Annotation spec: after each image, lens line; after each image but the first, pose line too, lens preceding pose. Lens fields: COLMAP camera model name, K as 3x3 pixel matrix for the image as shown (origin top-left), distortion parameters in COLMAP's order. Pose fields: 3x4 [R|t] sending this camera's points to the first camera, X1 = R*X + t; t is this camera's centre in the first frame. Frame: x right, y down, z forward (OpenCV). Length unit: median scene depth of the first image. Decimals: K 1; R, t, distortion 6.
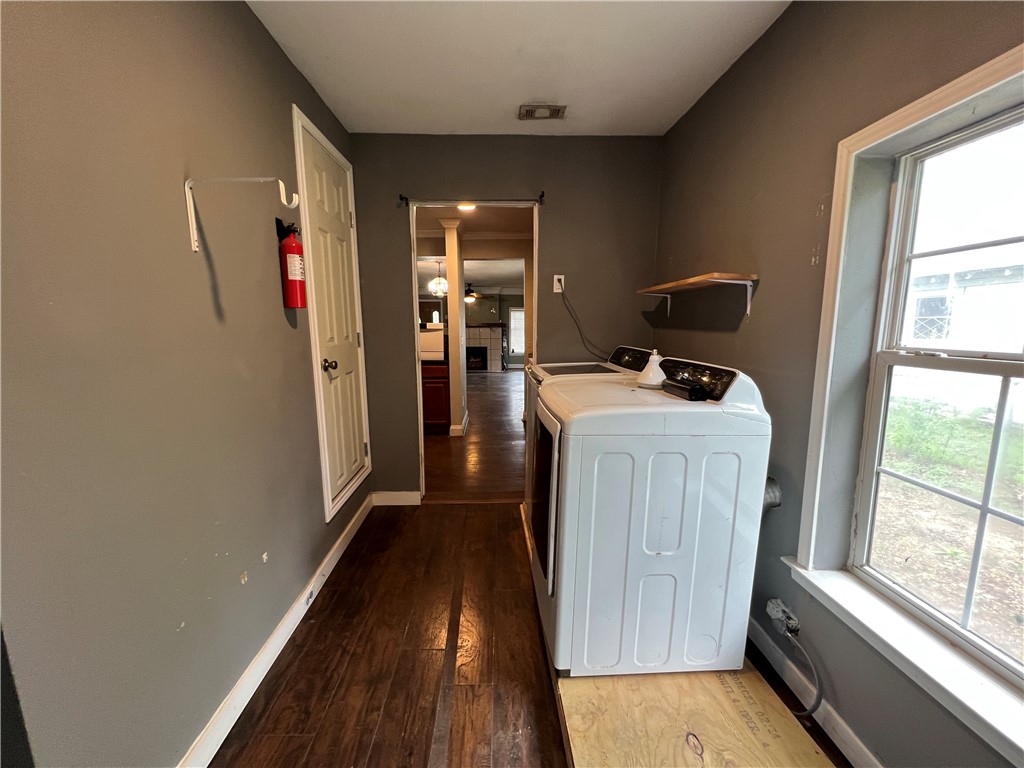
lens RADIAL K [[410.1, 0, 512.1], [0, 410.1, 389.3], [0, 0, 1]] dist [-0.001464, 0.000433]
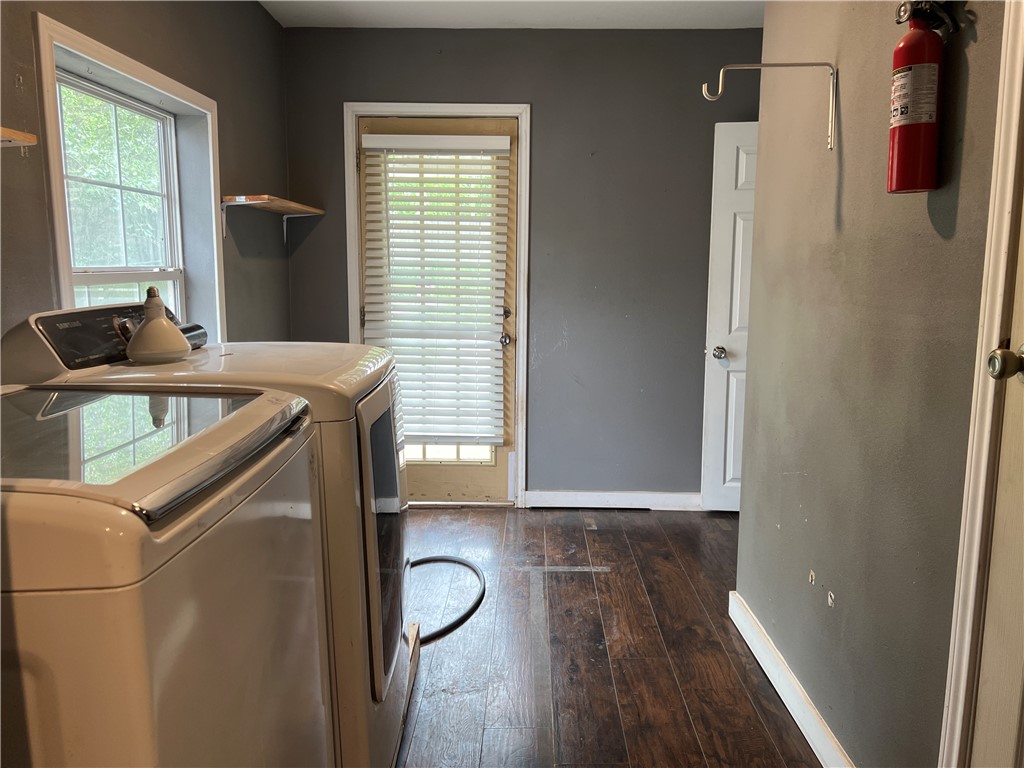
lens RADIAL K [[769.3, 0, 512.5], [0, 769.3, 380.9], [0, 0, 1]] dist [0.051352, -0.052196]
pose [[-0.998032, -0.011489, 0.061647, -0.191257], [0.006743, 0.957715, 0.287639, -0.295061], [-0.062345, 0.287489, -0.955753, 2.302774]]
